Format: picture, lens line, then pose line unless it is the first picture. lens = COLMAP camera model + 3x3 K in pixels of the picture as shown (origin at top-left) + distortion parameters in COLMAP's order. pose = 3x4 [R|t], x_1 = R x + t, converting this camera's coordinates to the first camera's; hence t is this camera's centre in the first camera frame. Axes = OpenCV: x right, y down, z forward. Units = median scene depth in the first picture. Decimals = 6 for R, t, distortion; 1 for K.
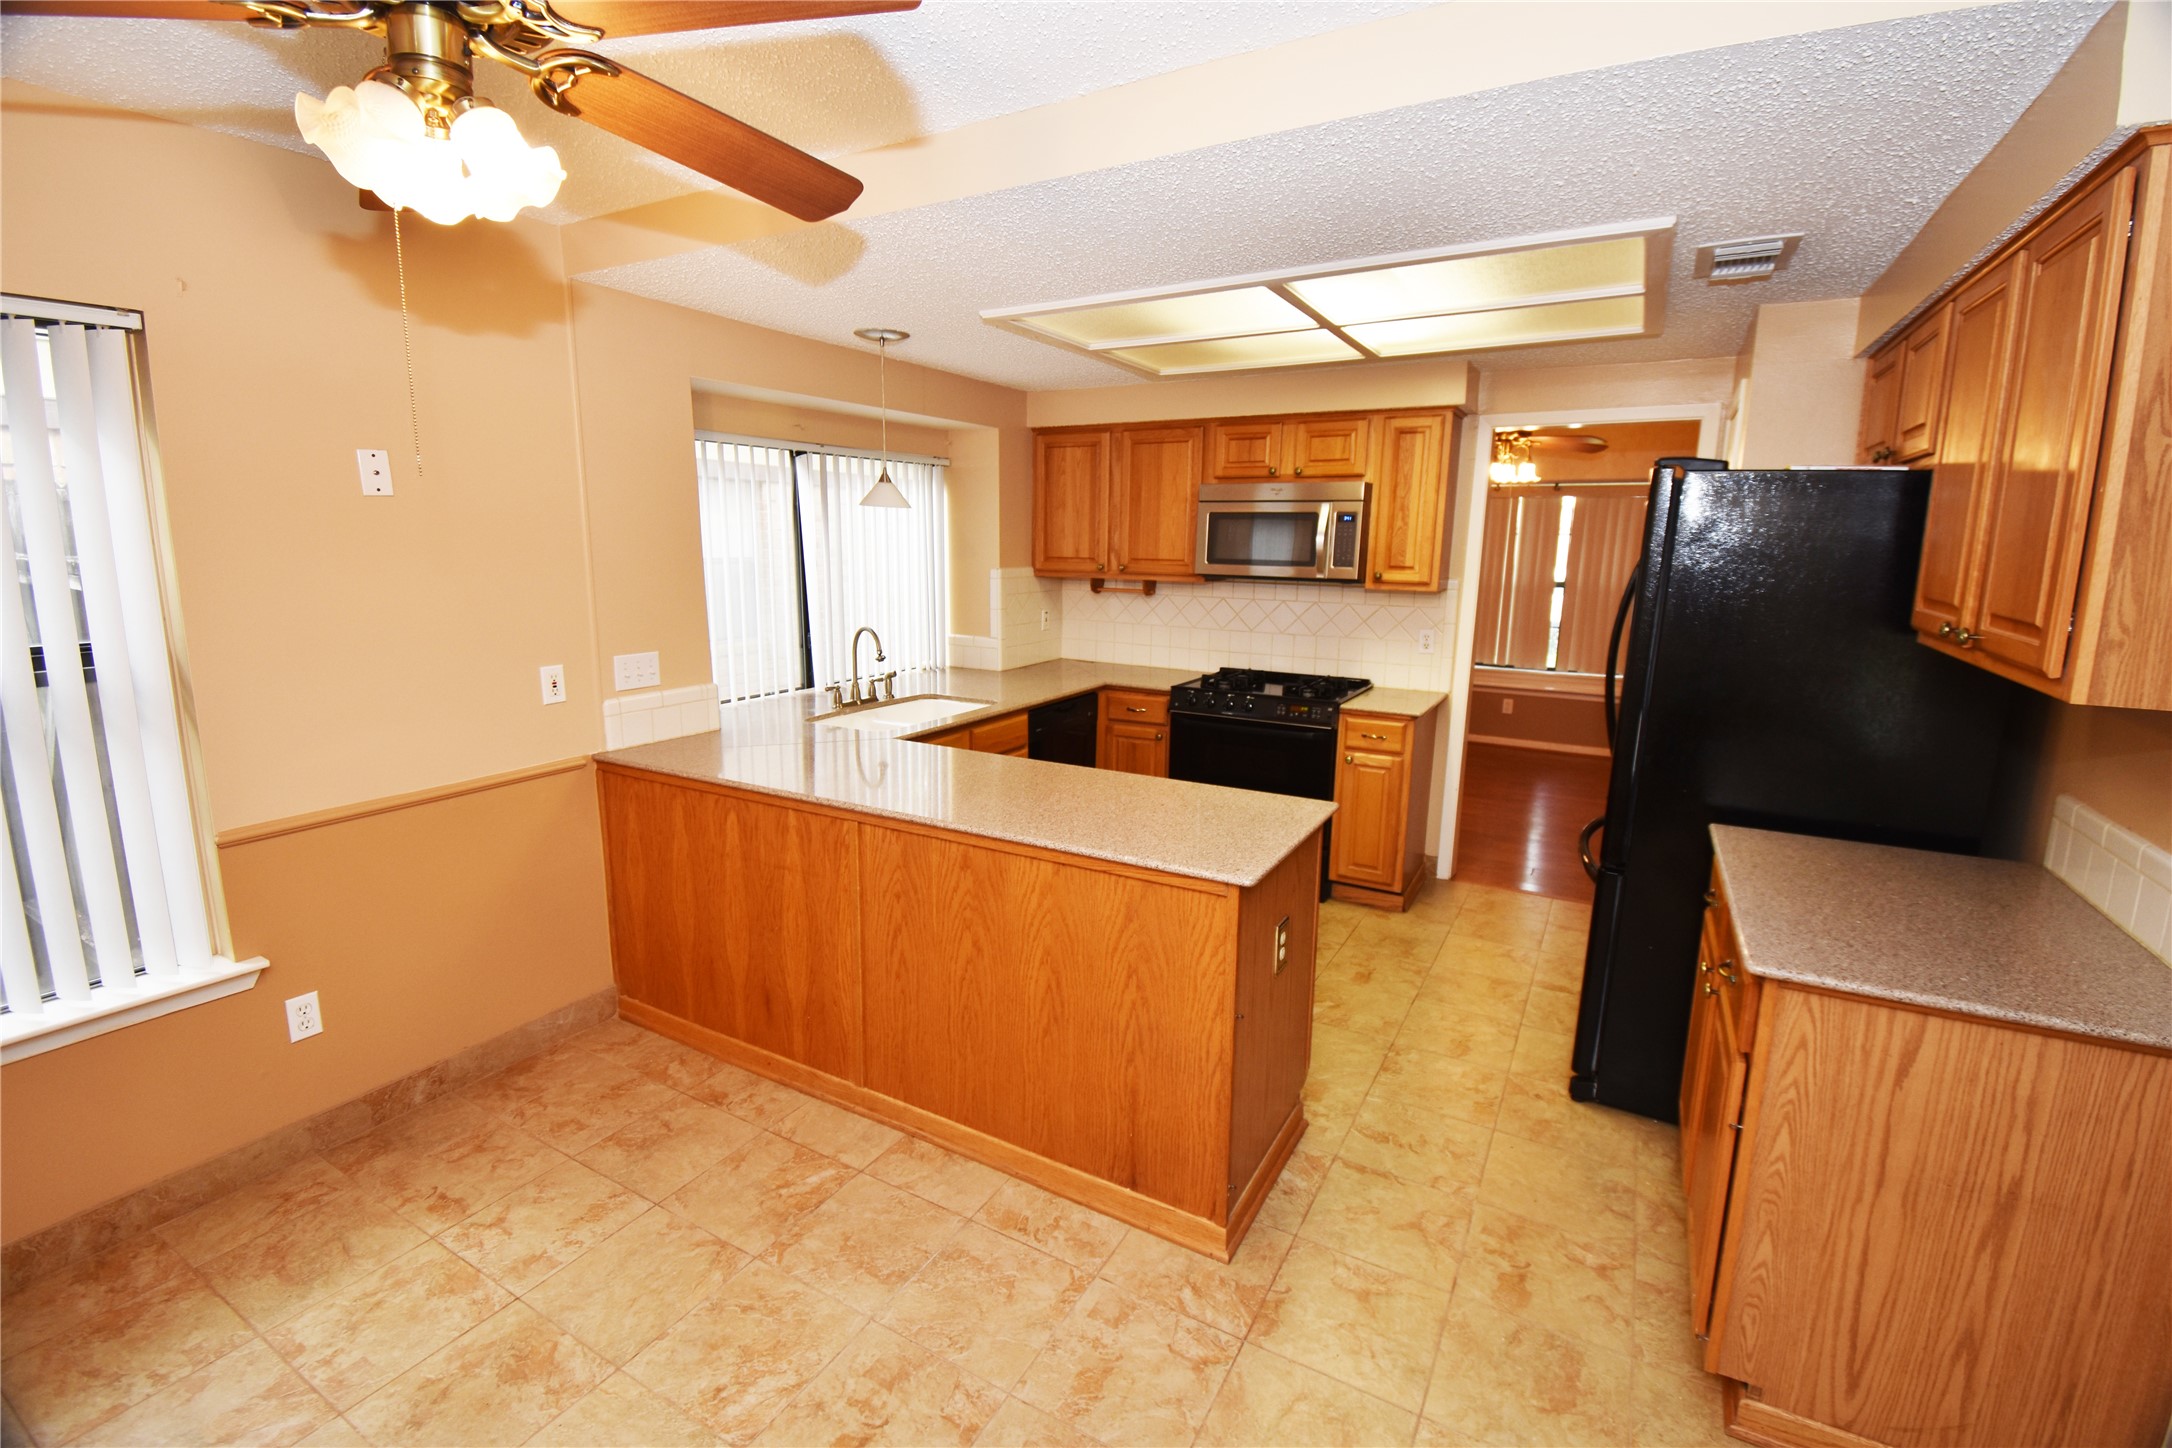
lens RADIAL K [[954.0, 0, 1071.3], [0, 954.0, 707.8], [0, 0, 1]] dist [0.021143, -0.025870]
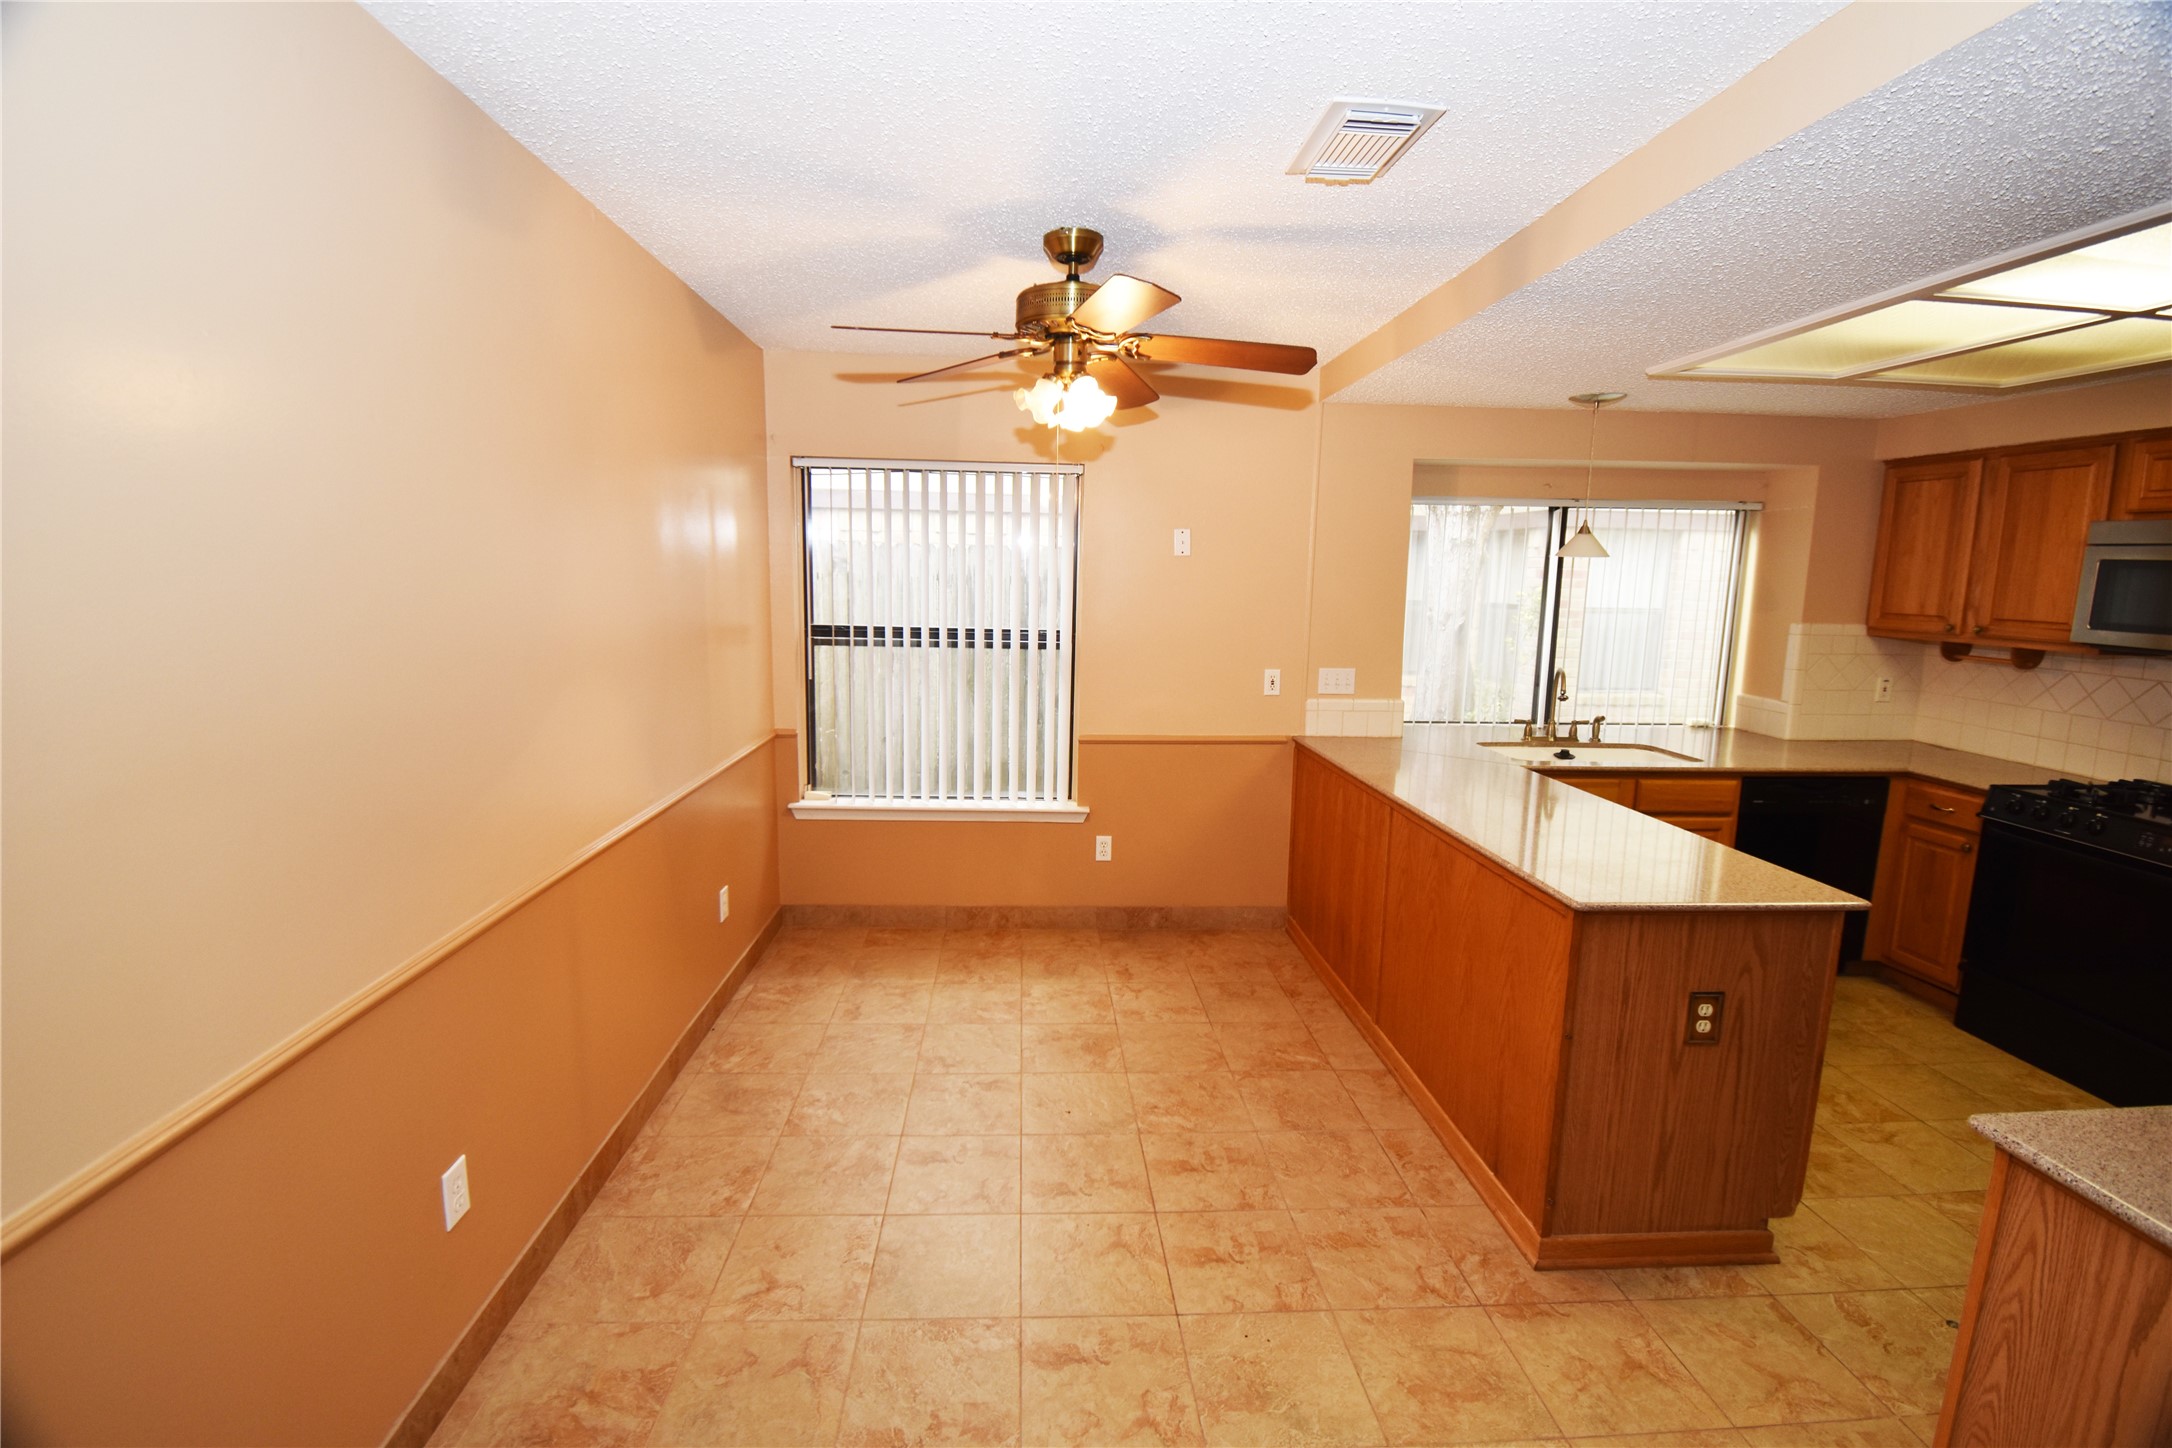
lens RADIAL K [[954.0, 0, 1071.3], [0, 954.0, 707.8], [0, 0, 1]] dist [0.021143, -0.025870]
pose [[0.545538, 0.117261, -0.829842, 0.591509], [-0.160460, 0.986460, 0.033905, 0.016061], [0.822582, 0.114660, 0.556967, -0.062712]]
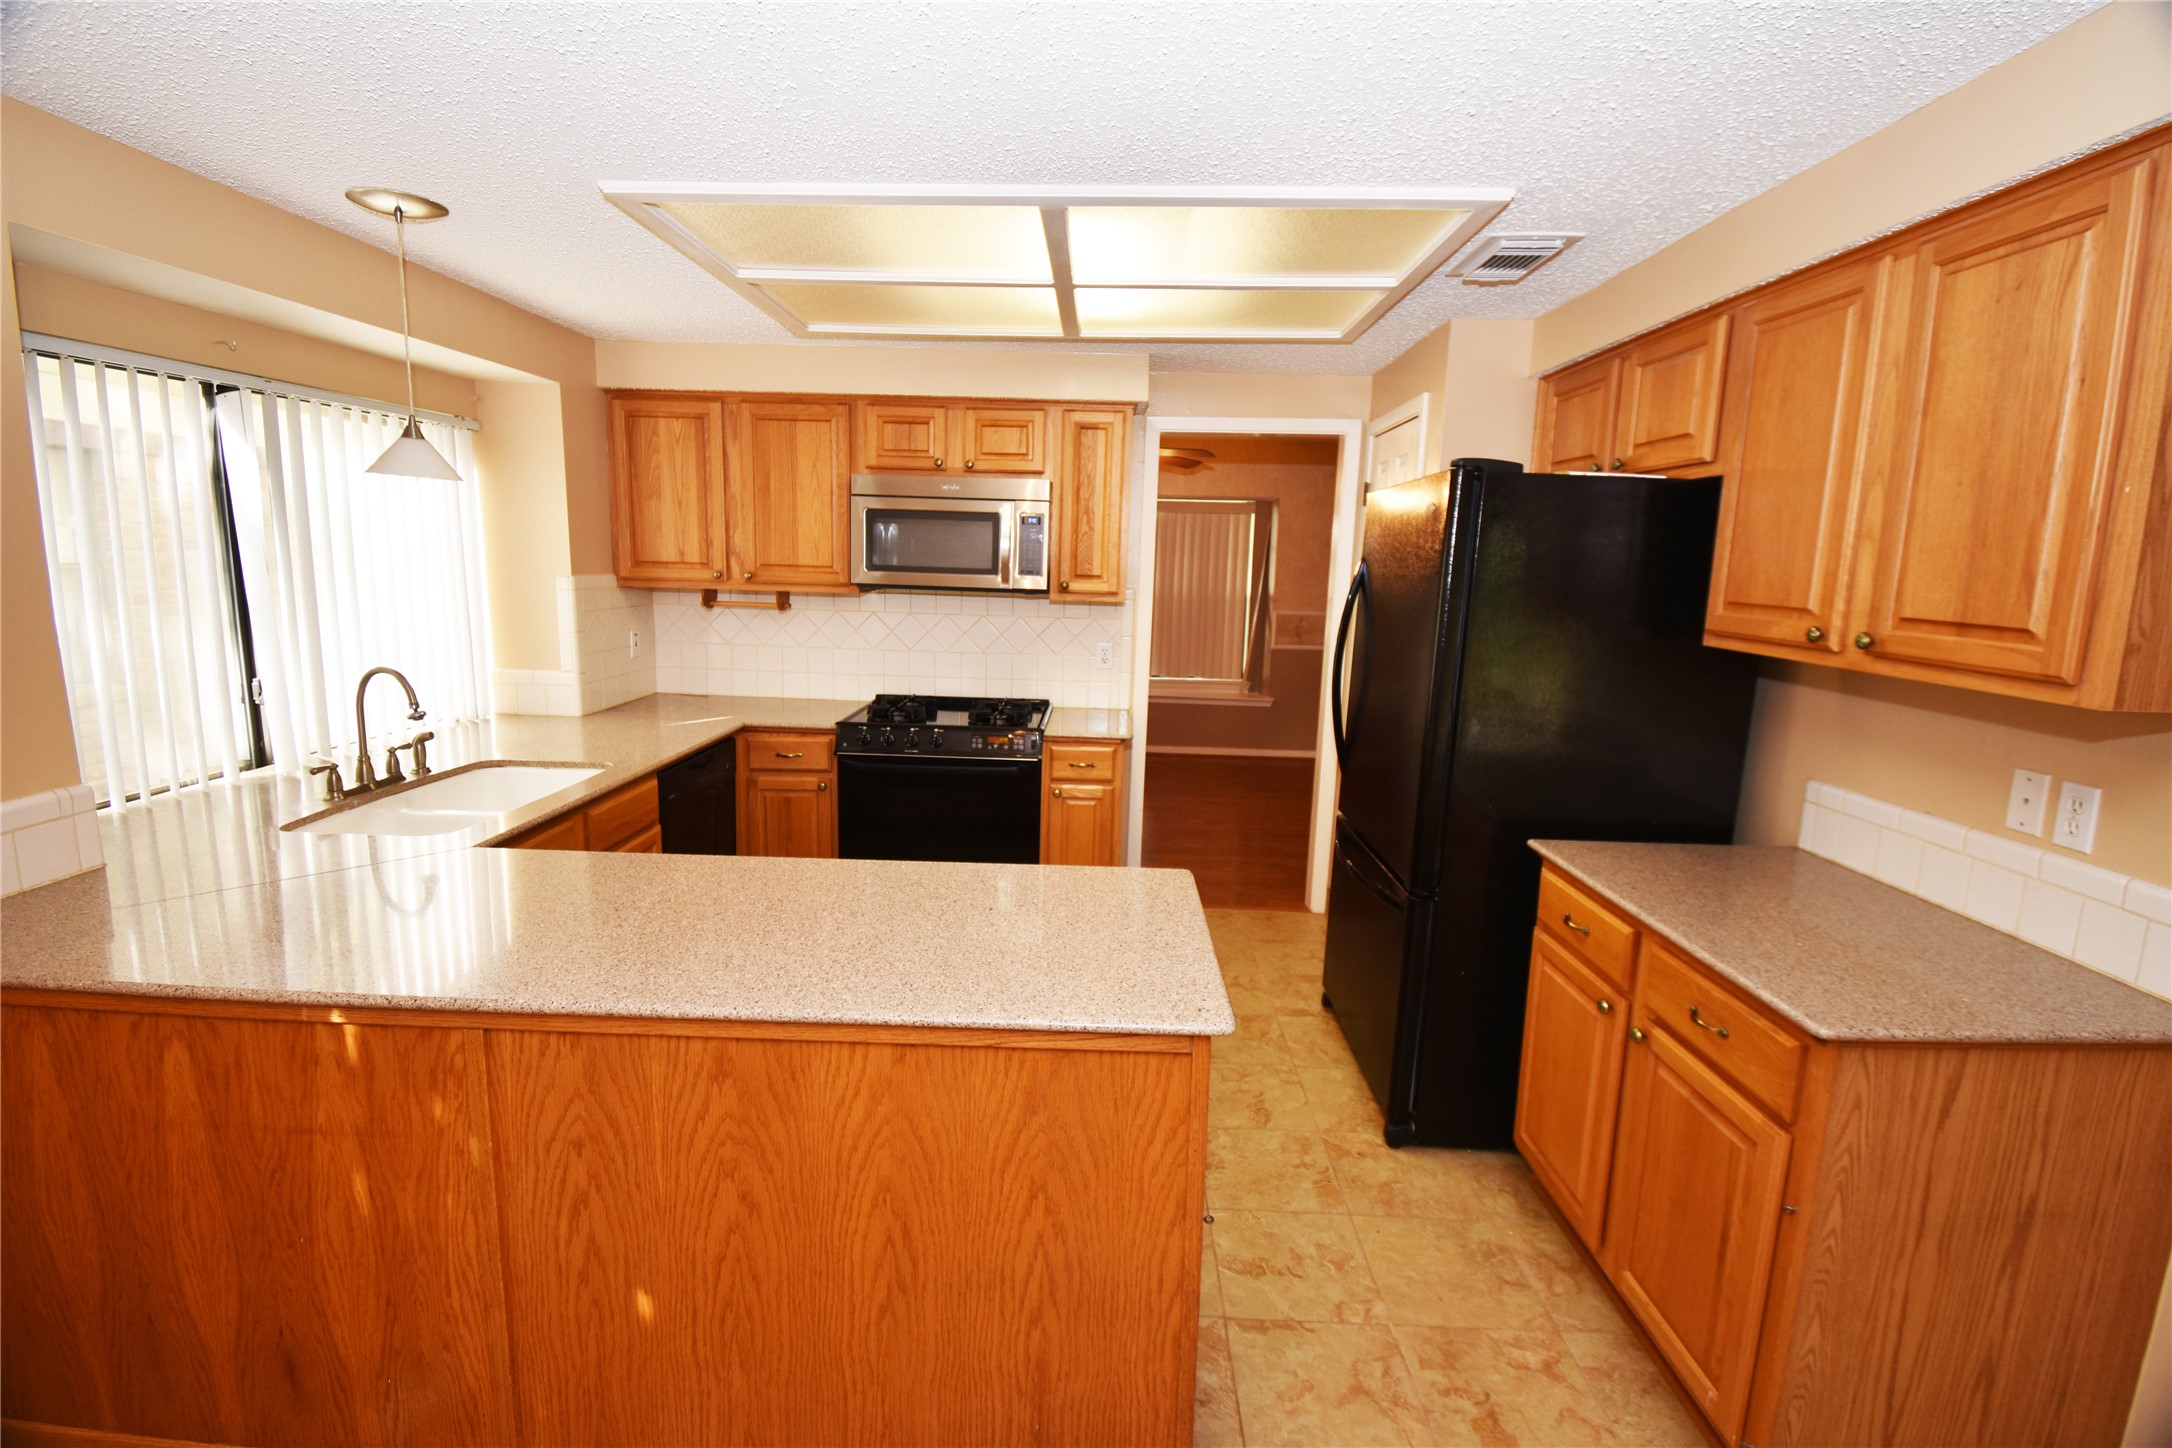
lens RADIAL K [[954.0, 0, 1071.3], [0, 954.0, 707.8], [0, 0, 1]] dist [0.021143, -0.025870]
pose [[0.879977, -0.063309, 0.470778, -0.178235], [0.068763, 0.997617, 0.005624, -0.047133], [-0.470012, 0.027423, 0.882234, 0.355248]]
